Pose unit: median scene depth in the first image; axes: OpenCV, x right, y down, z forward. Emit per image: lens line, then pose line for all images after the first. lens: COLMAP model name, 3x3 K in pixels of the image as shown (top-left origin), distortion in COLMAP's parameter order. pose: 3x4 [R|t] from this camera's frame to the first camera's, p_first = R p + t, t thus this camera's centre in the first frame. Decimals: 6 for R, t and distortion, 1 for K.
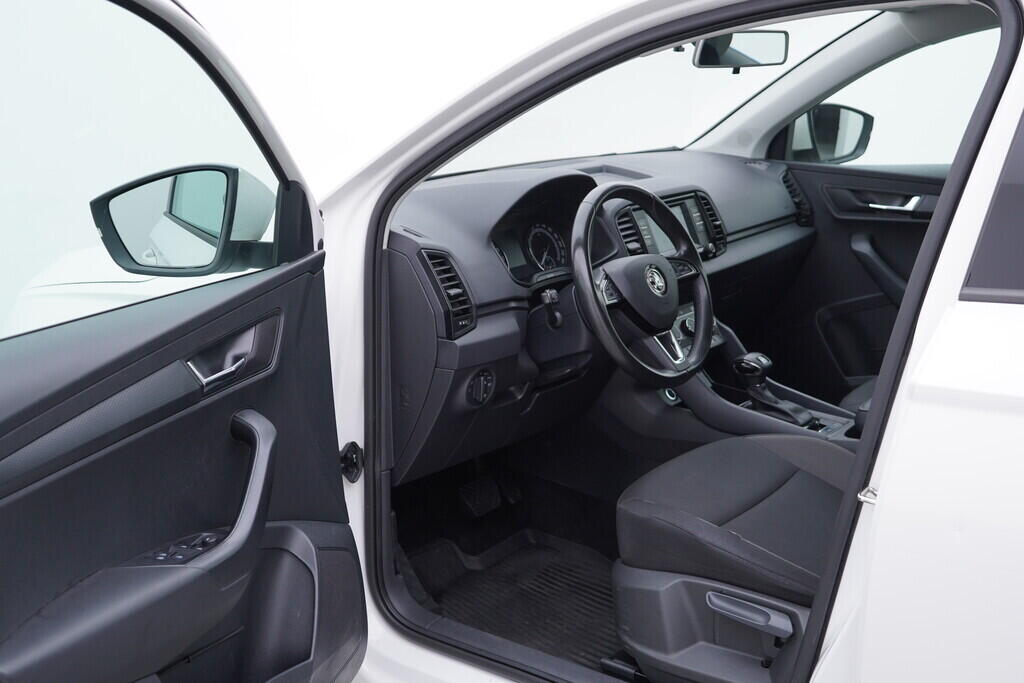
lens RADIAL K [[1057.8, 0, 512.5], [0, 1057.8, 339.1], [0, 0, 1]] dist [-0.015105, 0.000000]
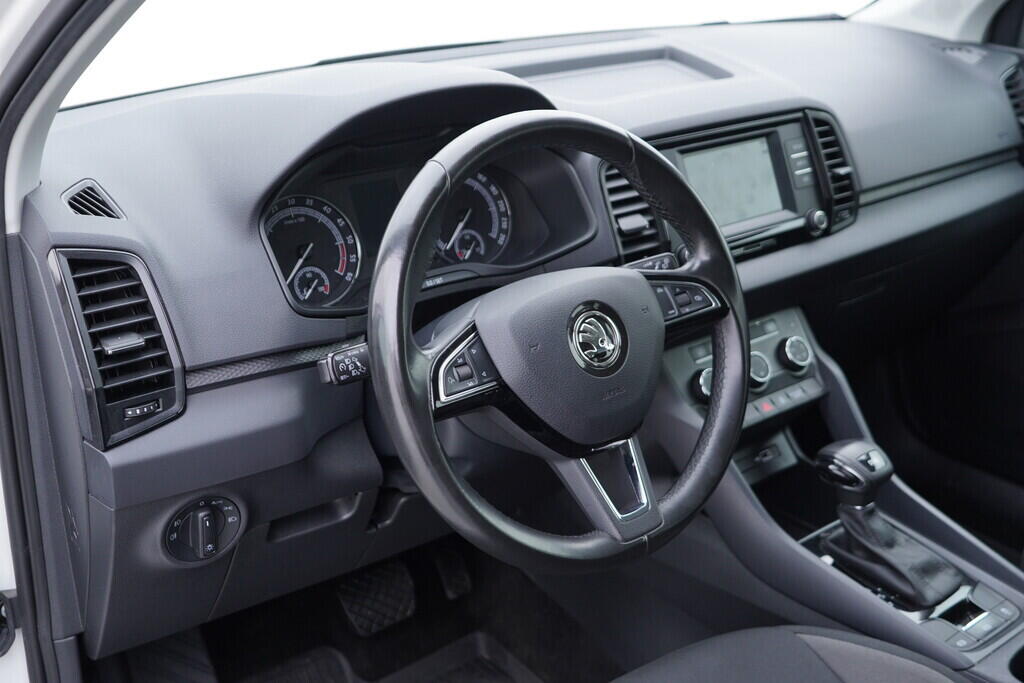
lens RADIAL K [[1057.8, 0, 507.5], [0, 1057.8, 347.6], [0, 0, 1]] dist [-0.015105, 0.000000]
pose [[0.971780, 0.104898, -0.211282, 0.155143], [-0.072190, 0.984959, 0.156984, -0.095604], [0.224572, -0.137302, 0.964736, 0.440605]]
